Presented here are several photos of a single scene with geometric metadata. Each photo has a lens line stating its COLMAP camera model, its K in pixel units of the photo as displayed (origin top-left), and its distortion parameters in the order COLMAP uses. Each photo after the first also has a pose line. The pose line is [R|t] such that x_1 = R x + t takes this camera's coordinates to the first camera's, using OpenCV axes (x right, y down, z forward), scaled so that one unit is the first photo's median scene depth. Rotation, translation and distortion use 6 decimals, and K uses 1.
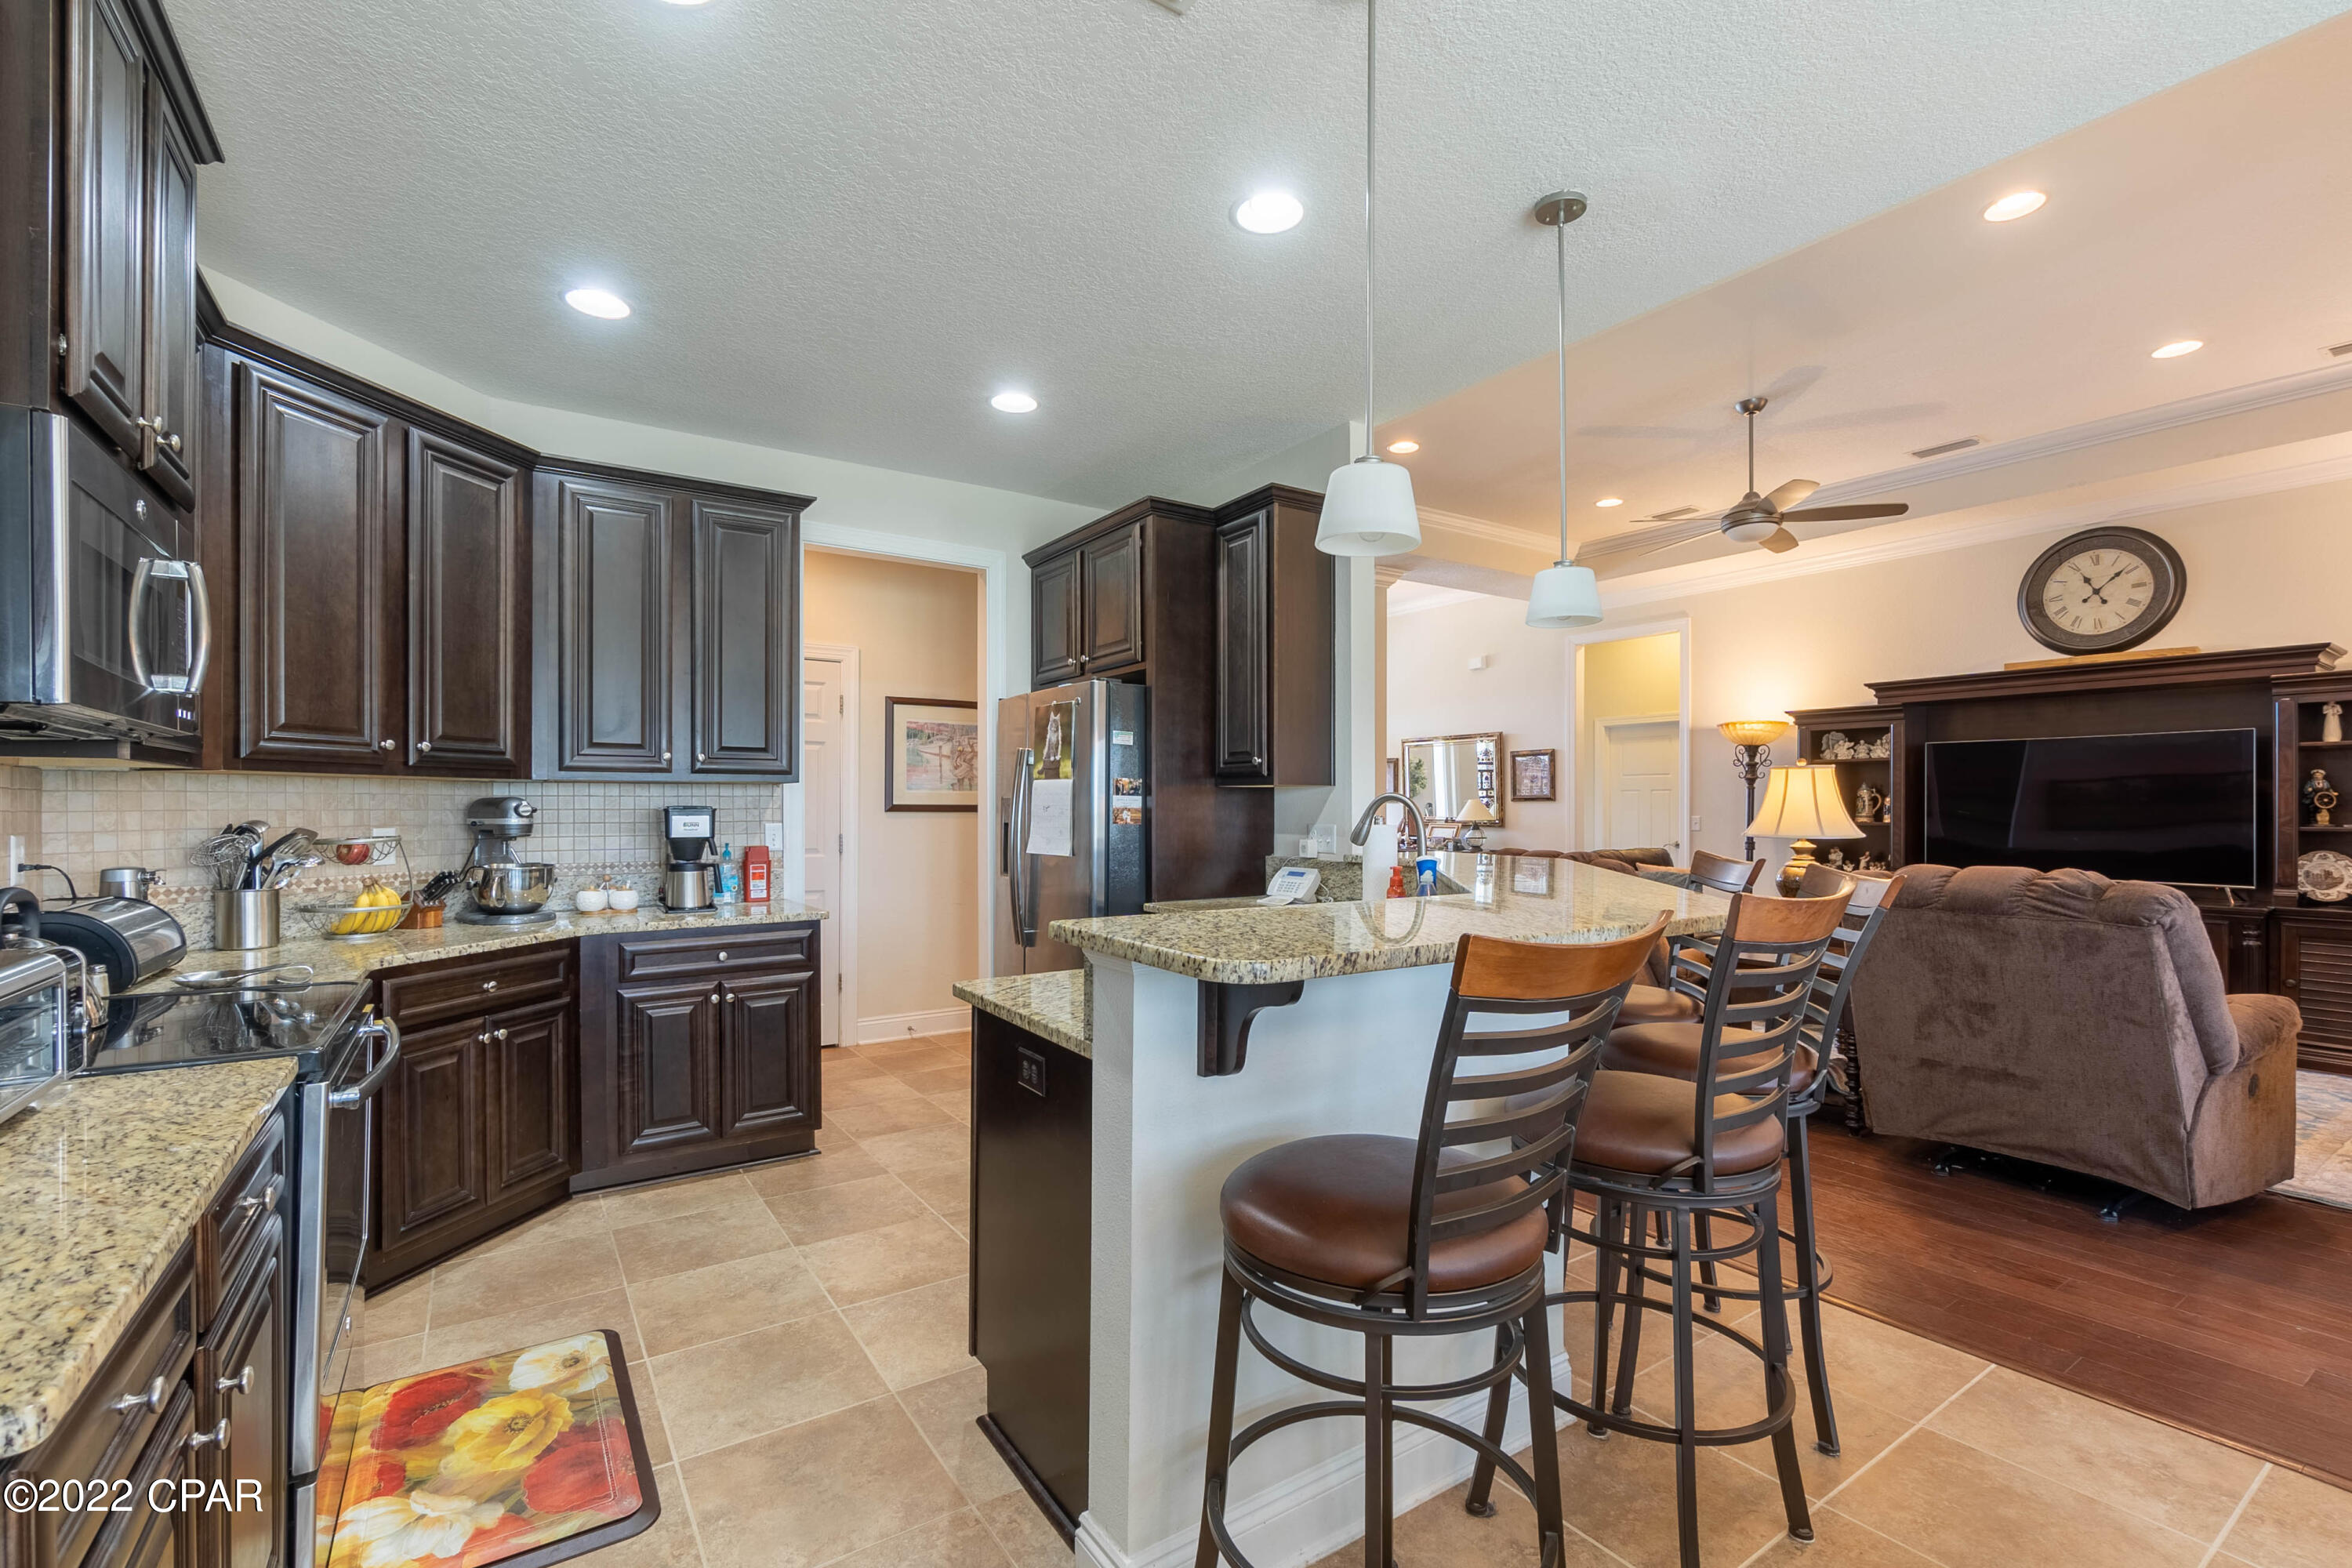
lens RADIAL K [[1029.5, 0, 1169.5], [0, 1029.5, 796.5], [0, 0, 1]] dist [-0.001811, 0.000299]
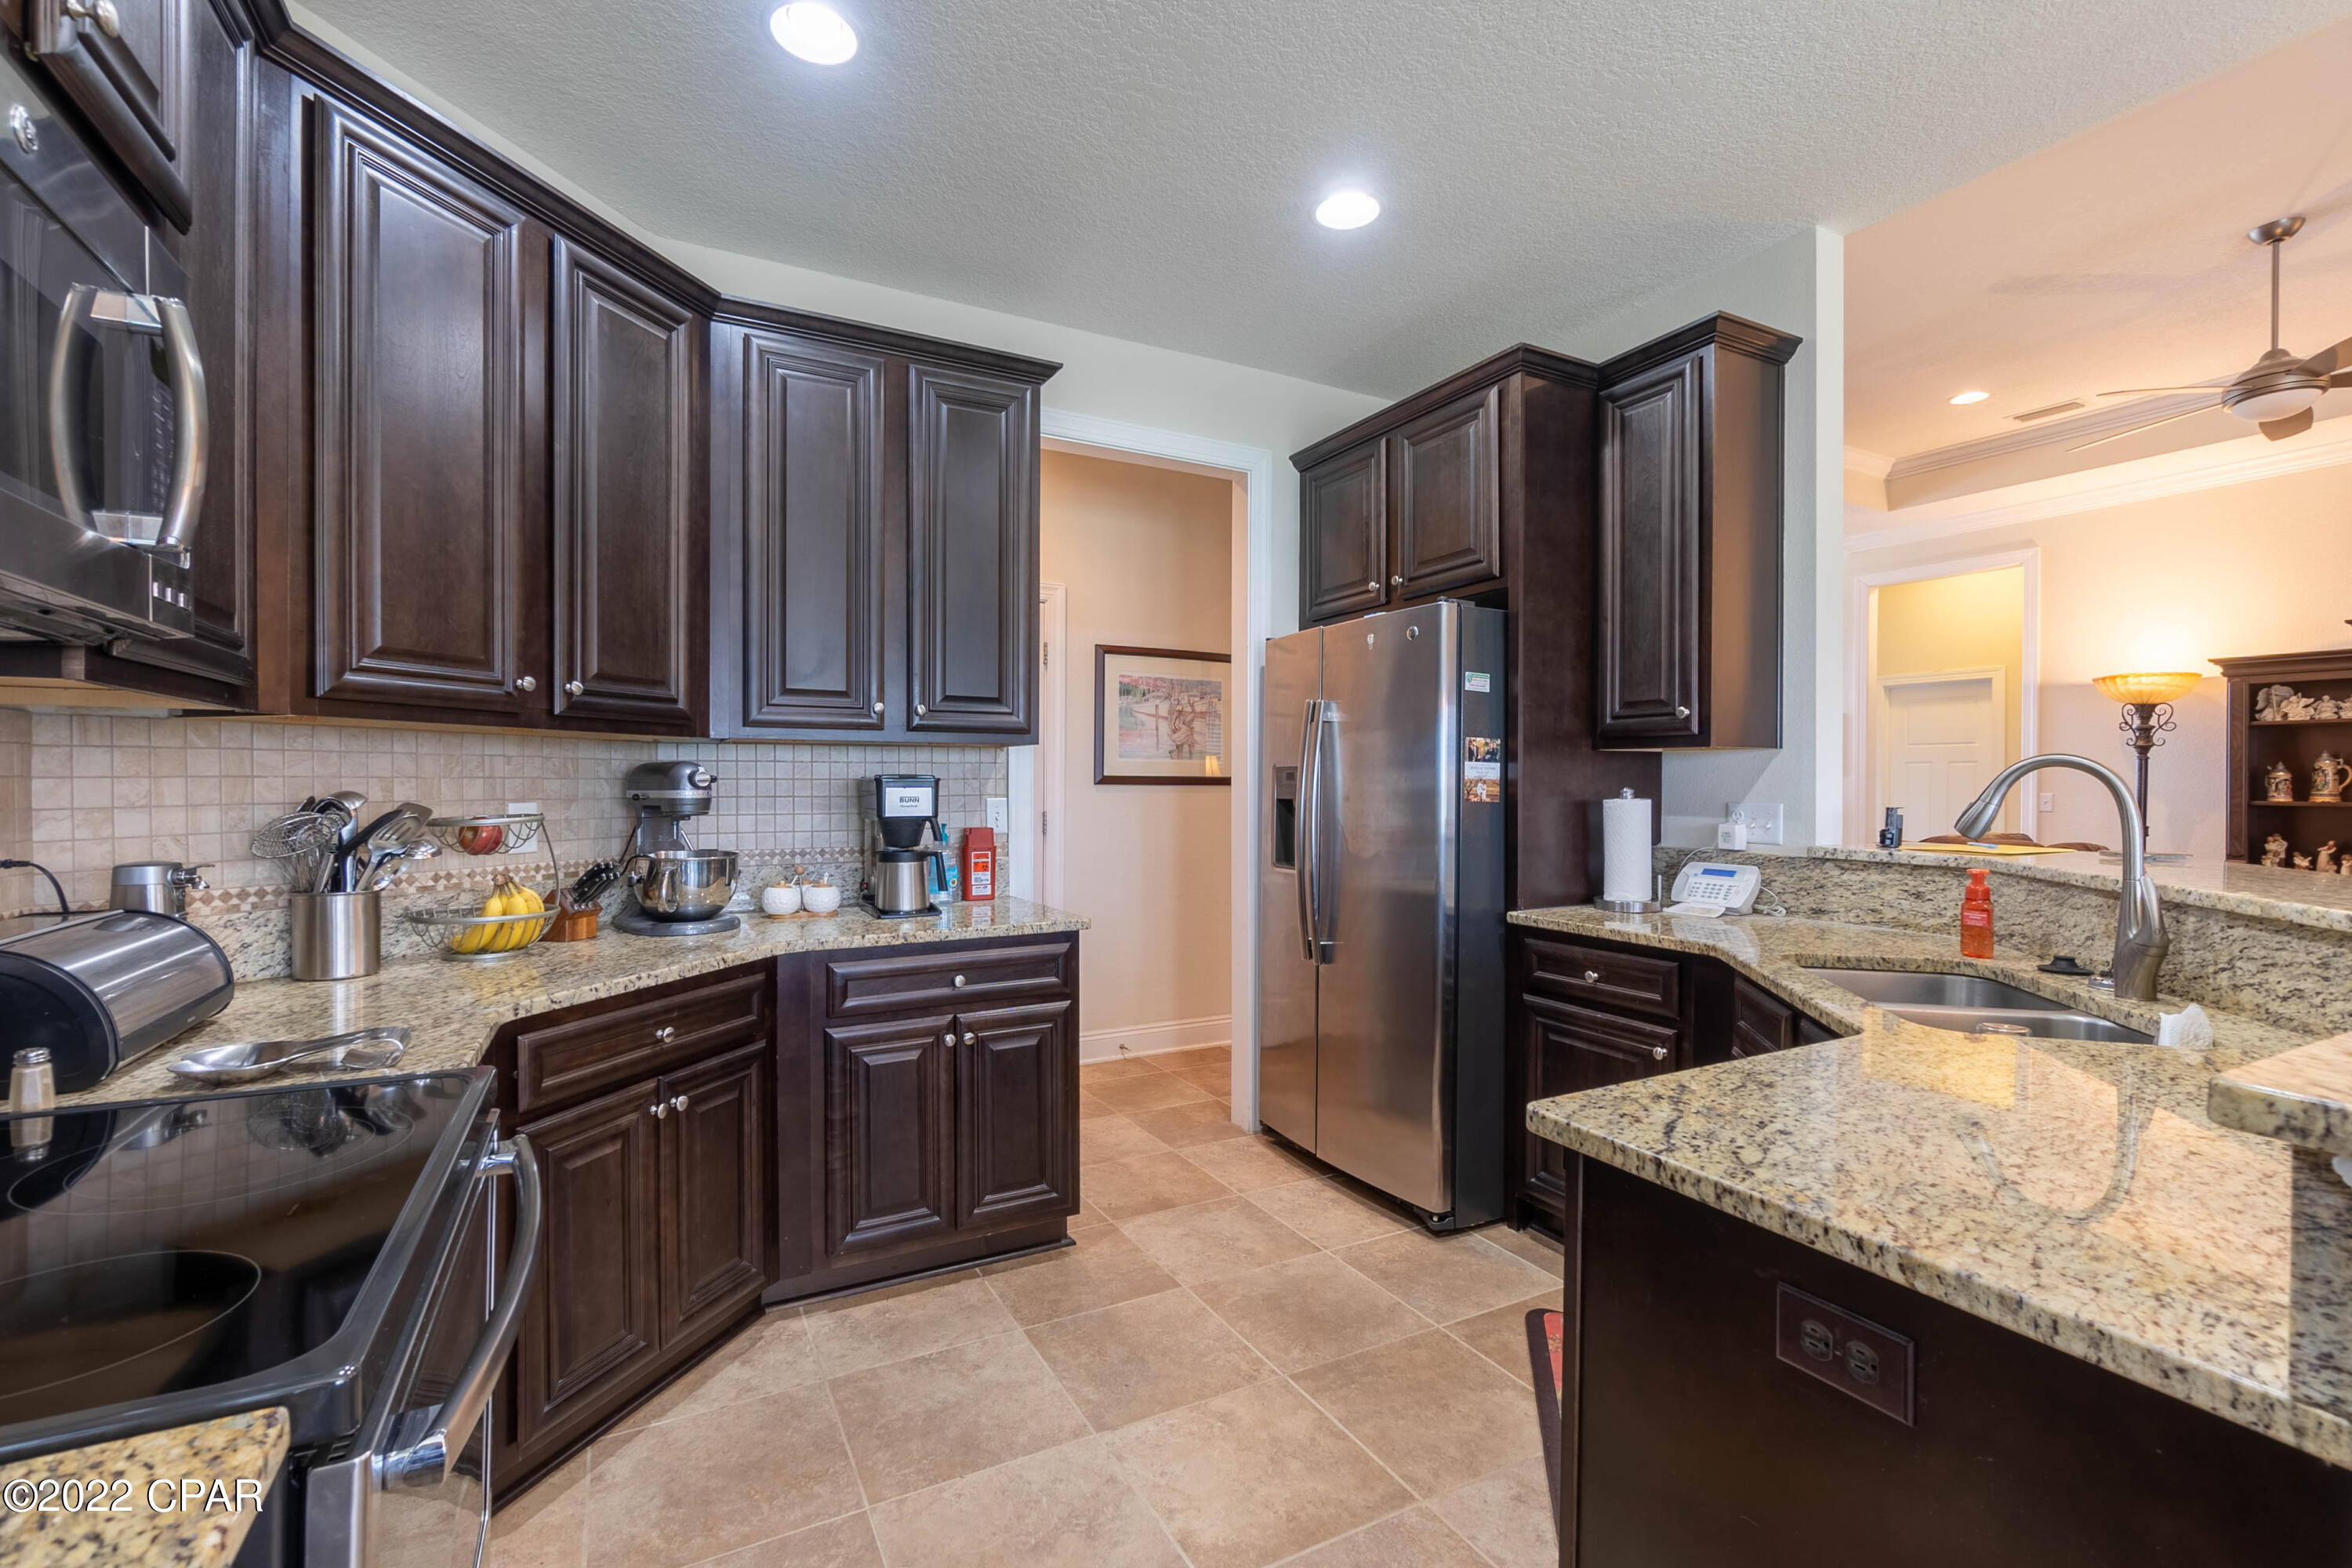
lens RADIAL K [[1036.0, 0, 1169.1], [0, 1036.0, 776.3], [0, 0, 1]] dist [-0.000093, -0.000425]
pose [[0.995087, 0.002403, -0.098971, -0.221978], [-0.001928, 0.999986, 0.004901, 0.007020], [0.098981, -0.004686, 0.995078, 0.297589]]
